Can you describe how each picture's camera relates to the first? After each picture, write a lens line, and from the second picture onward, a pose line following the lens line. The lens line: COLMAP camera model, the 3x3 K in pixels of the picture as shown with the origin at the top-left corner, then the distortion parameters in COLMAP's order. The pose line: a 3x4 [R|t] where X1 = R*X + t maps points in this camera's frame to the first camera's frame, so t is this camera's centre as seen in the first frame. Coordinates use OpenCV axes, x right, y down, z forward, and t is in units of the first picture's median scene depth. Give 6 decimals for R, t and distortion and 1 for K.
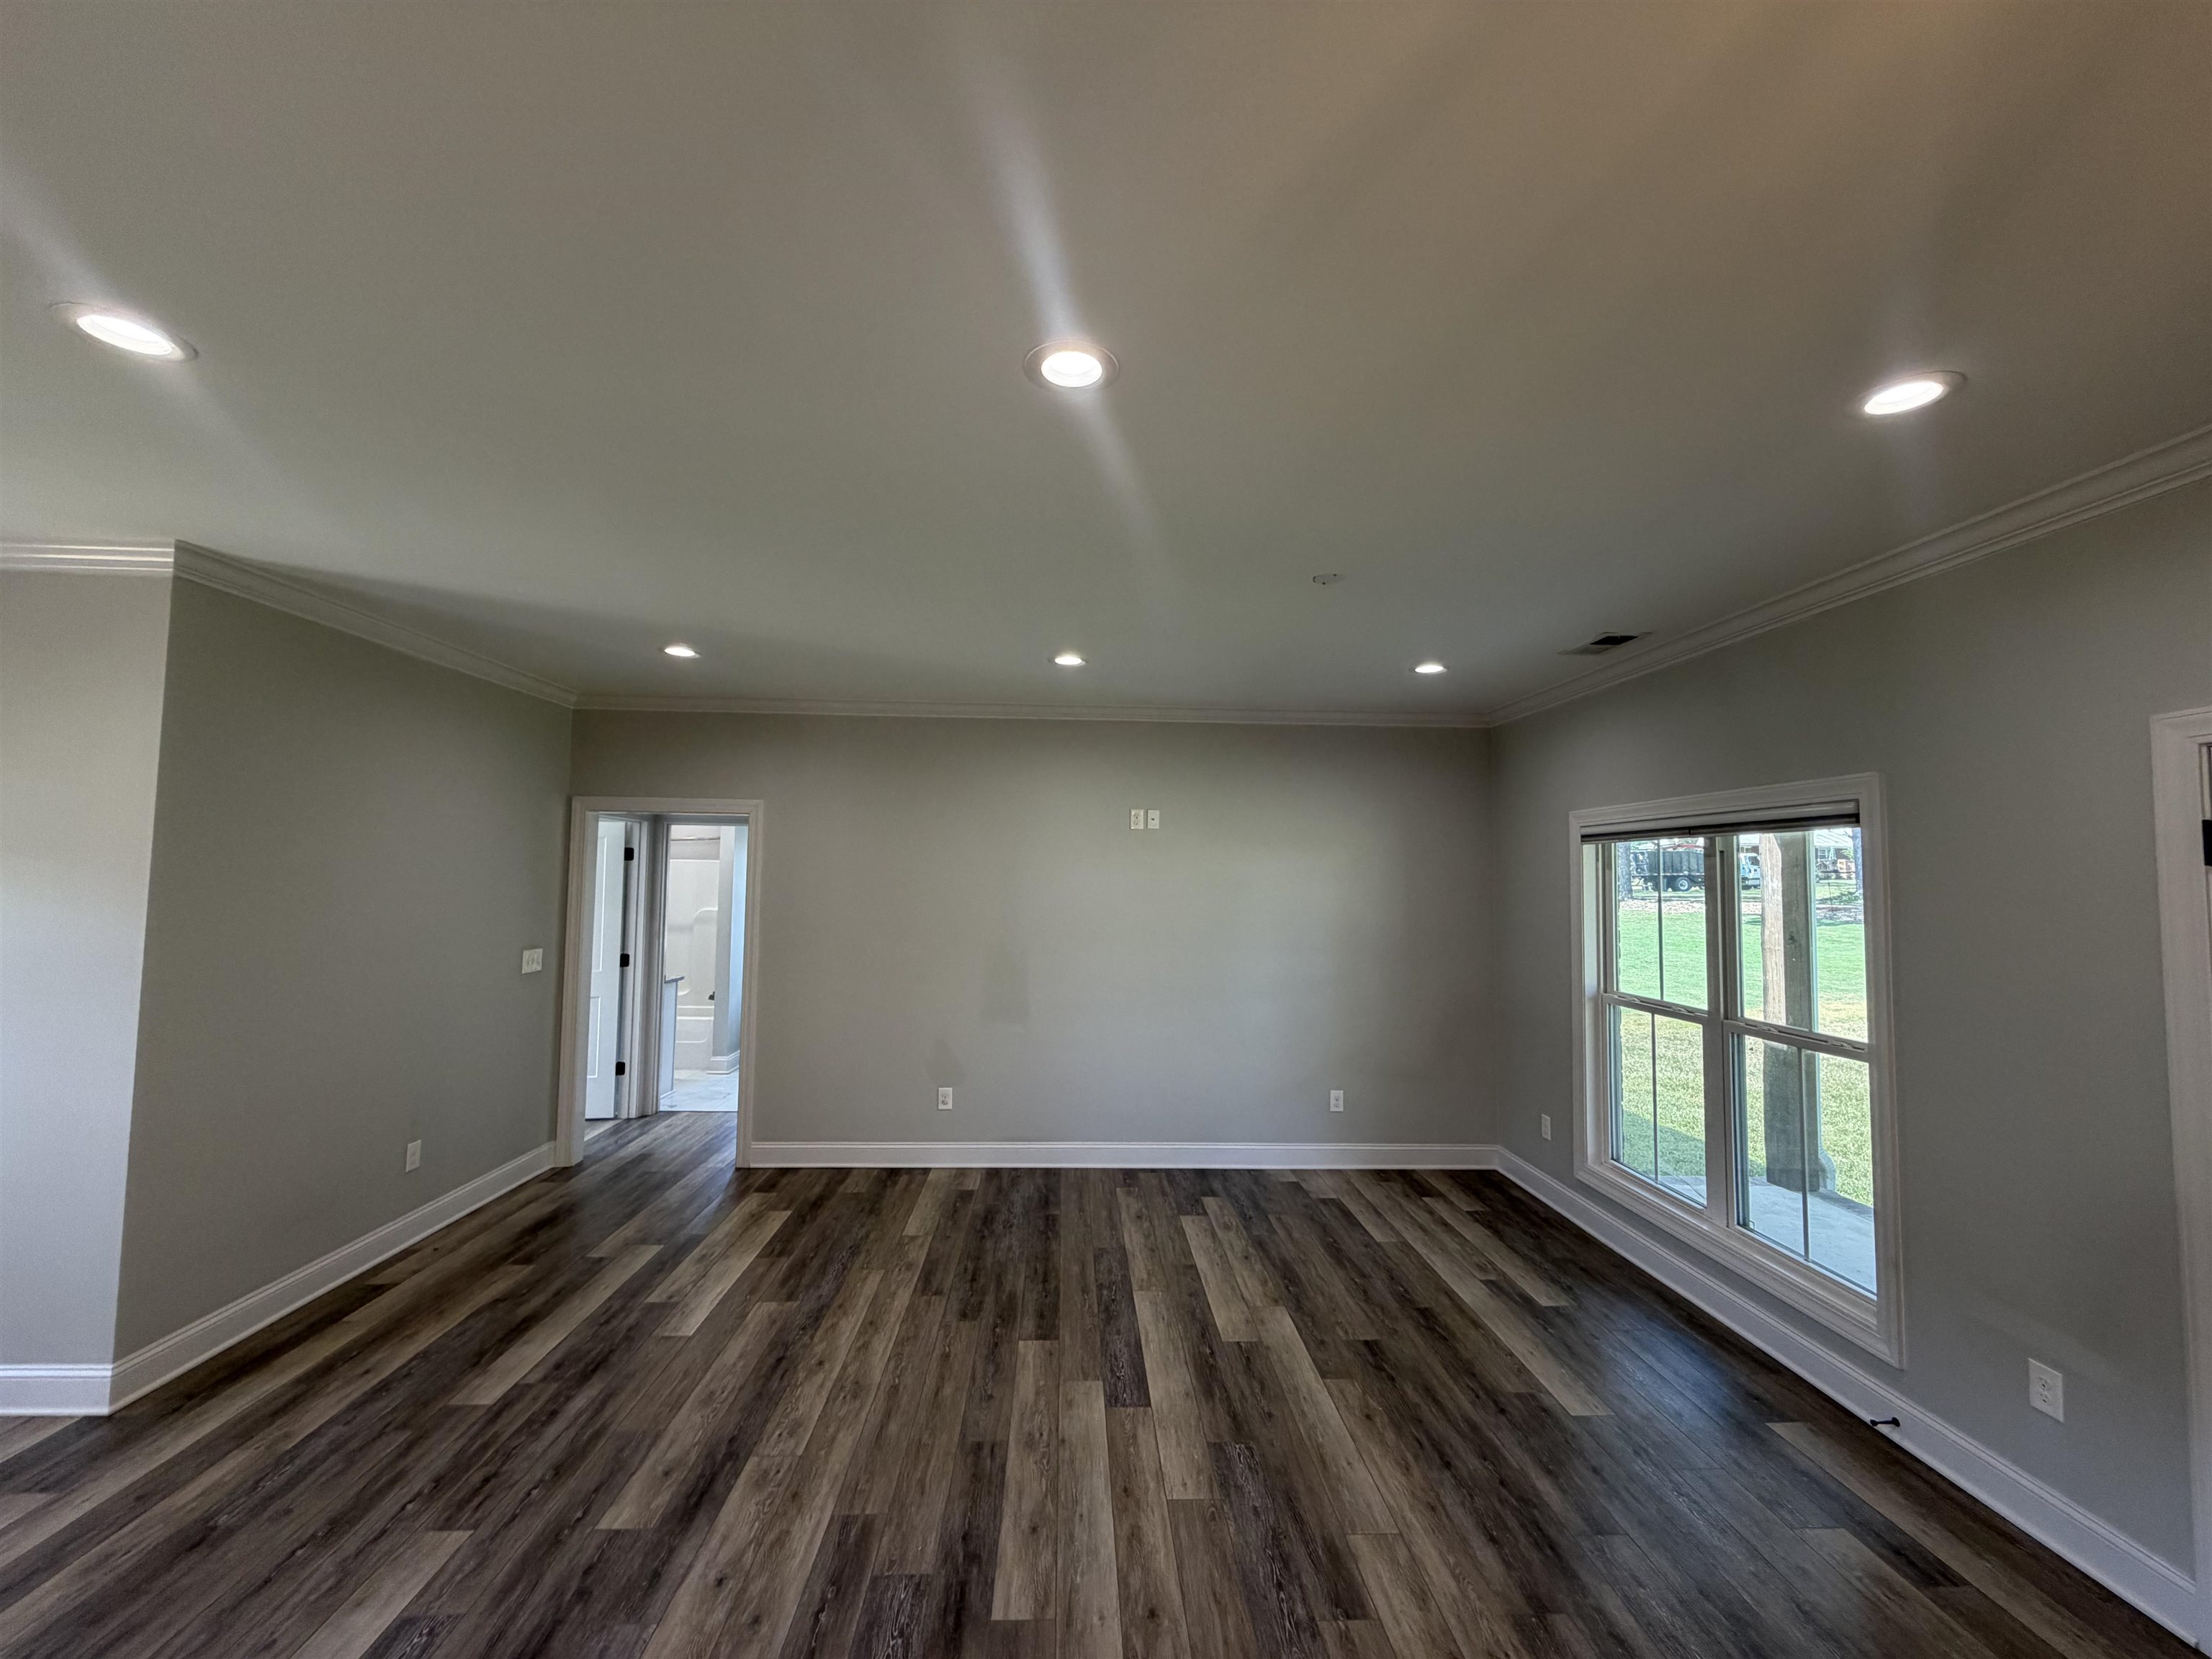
lens RADIAL K [[879.4, 0, 1103.9], [0, 879.4, 829.7], [0, 0, 1]] dist [0.000336, 0.000341]
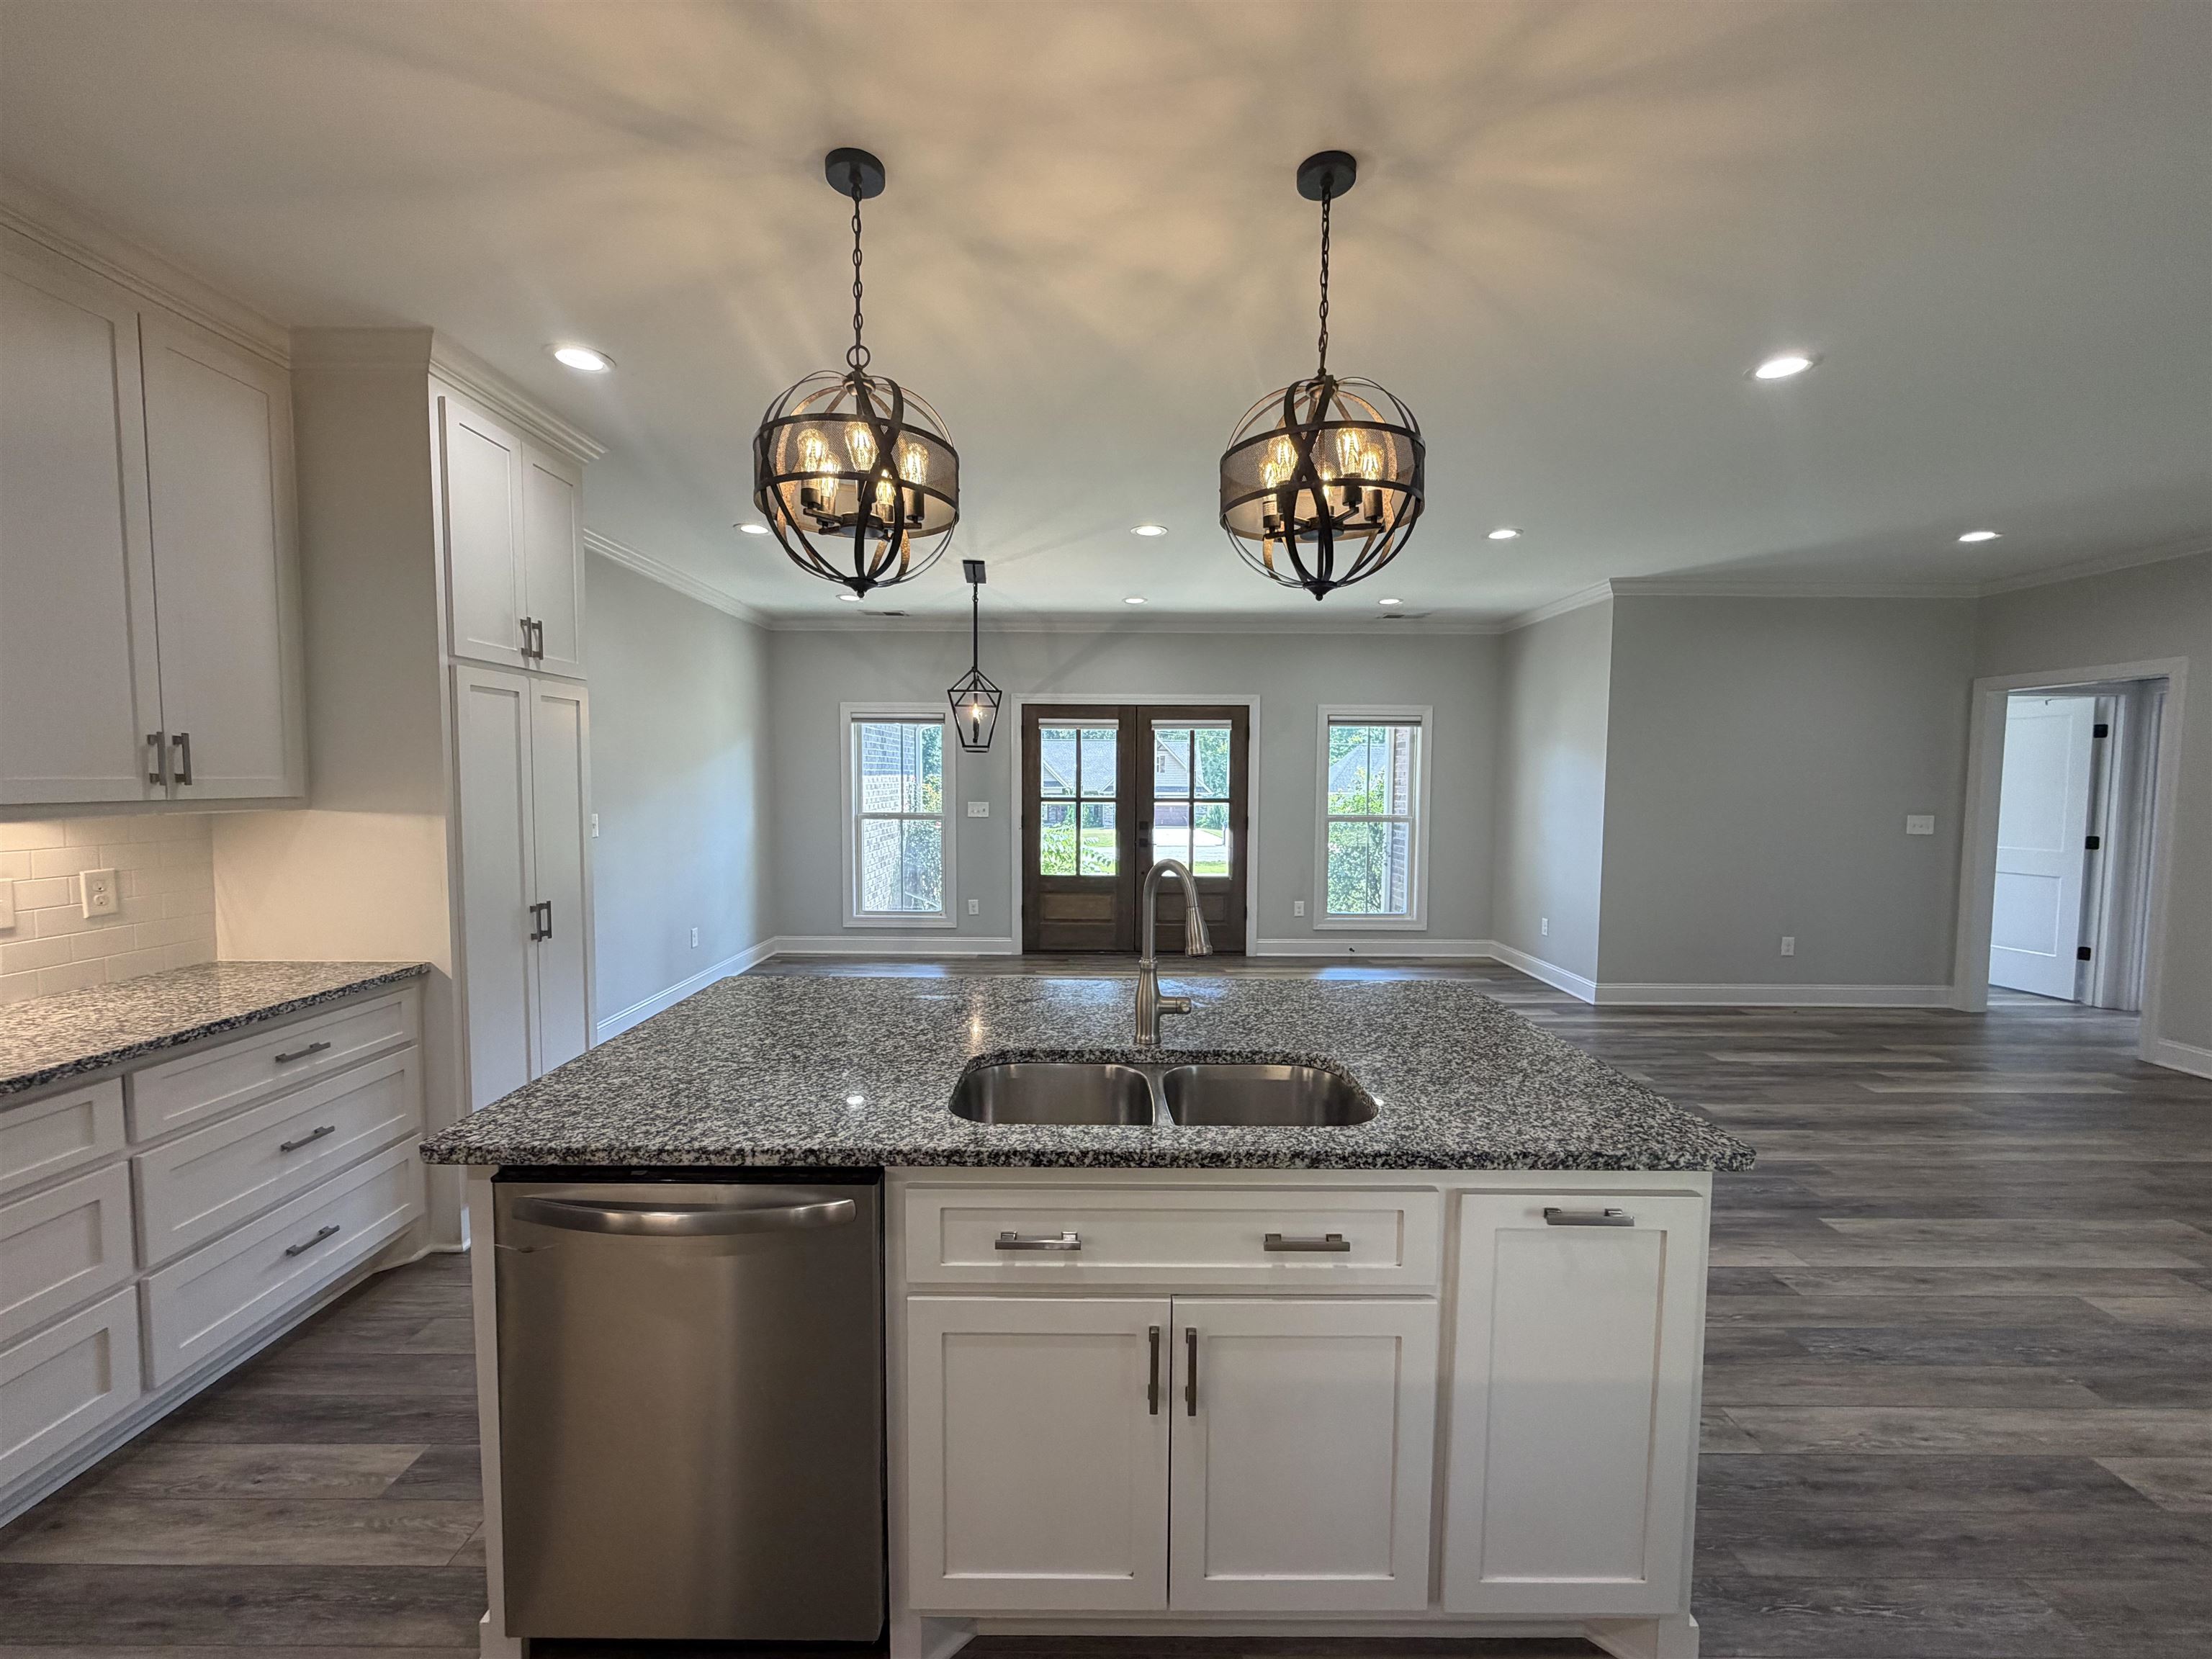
lens RADIAL K [[879.4, 0, 1103.9], [0, 879.4, 829.7], [0, 0, 1]] dist [0.000336, 0.000341]
pose [[-0.033692, 0.046776, -0.998337, 0.829555], [0.048083, 0.997823, 0.045129, 0.072973], [0.998275, -0.046482, -0.035868, -0.072134]]
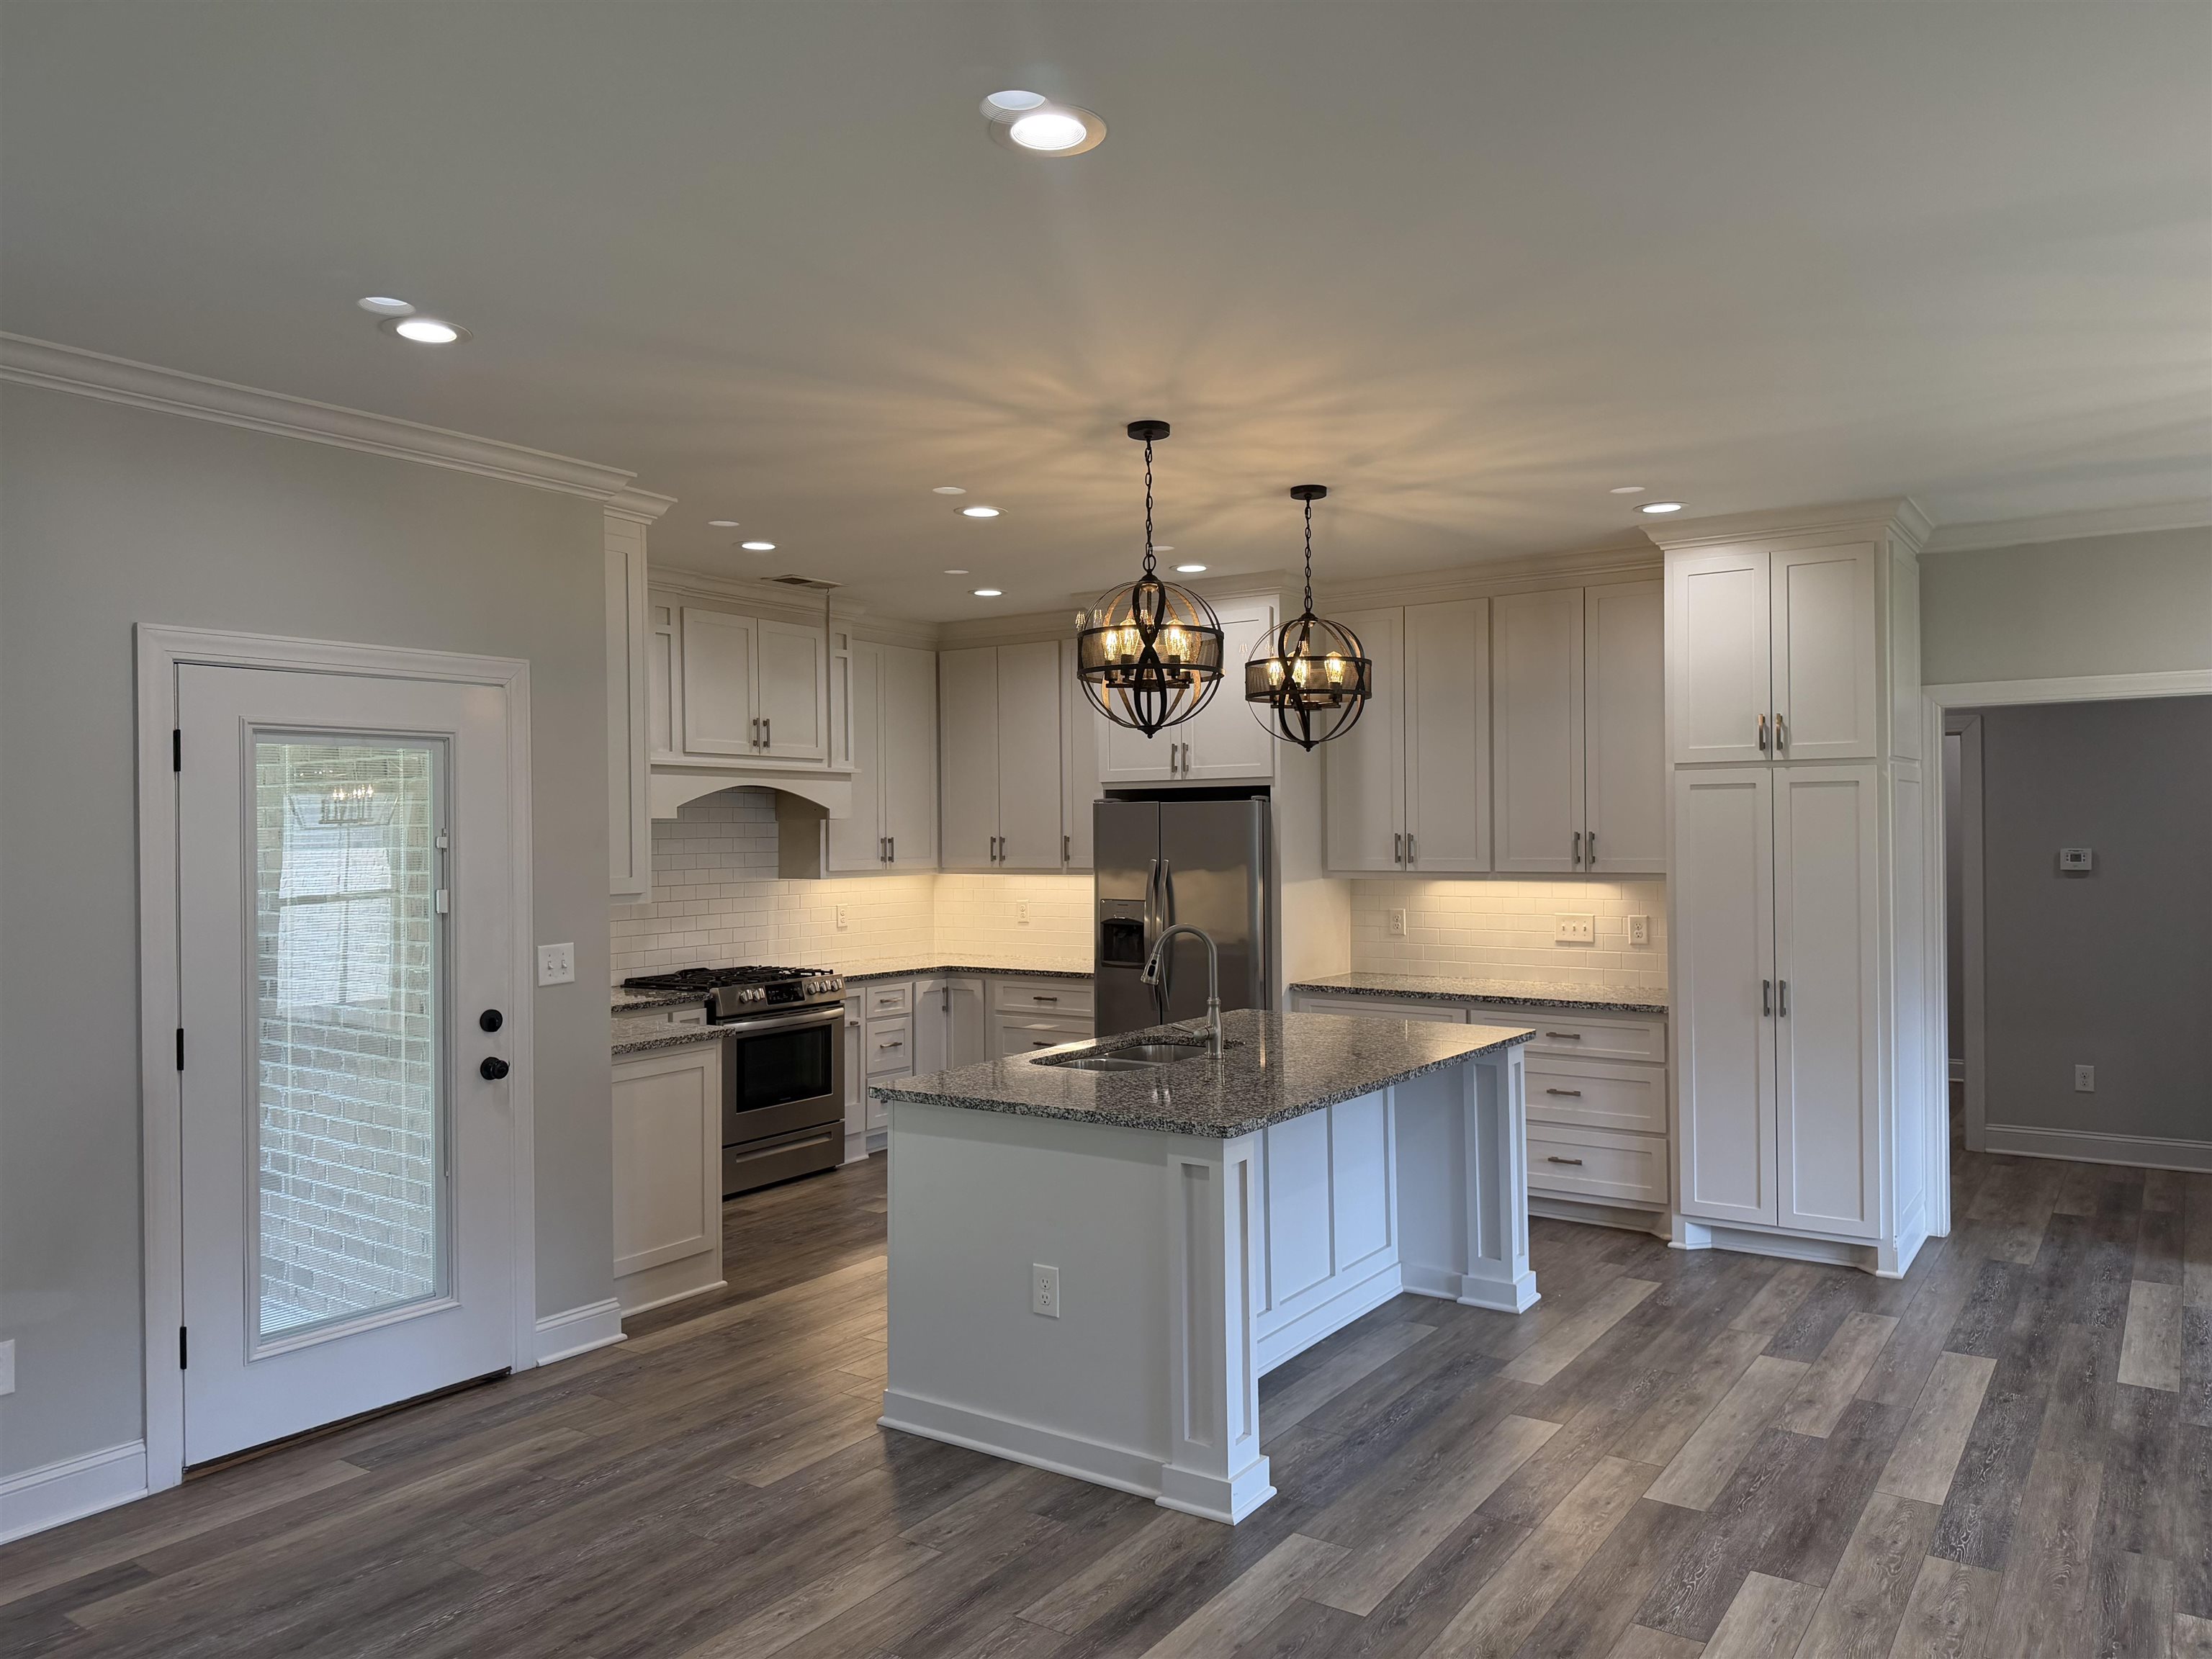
lens RADIAL K [[1543.9, 0, 1117.9], [0, 1543.9, 824.8], [0, 0, 1]] dist [0.083835, -0.109347]
pose [[-0.804028, -0.002137, 0.594587, -0.508702], [-0.033671, 0.998552, -0.041942, 0.088393], [-0.593637, -0.053743, -0.802936, 1.123611]]
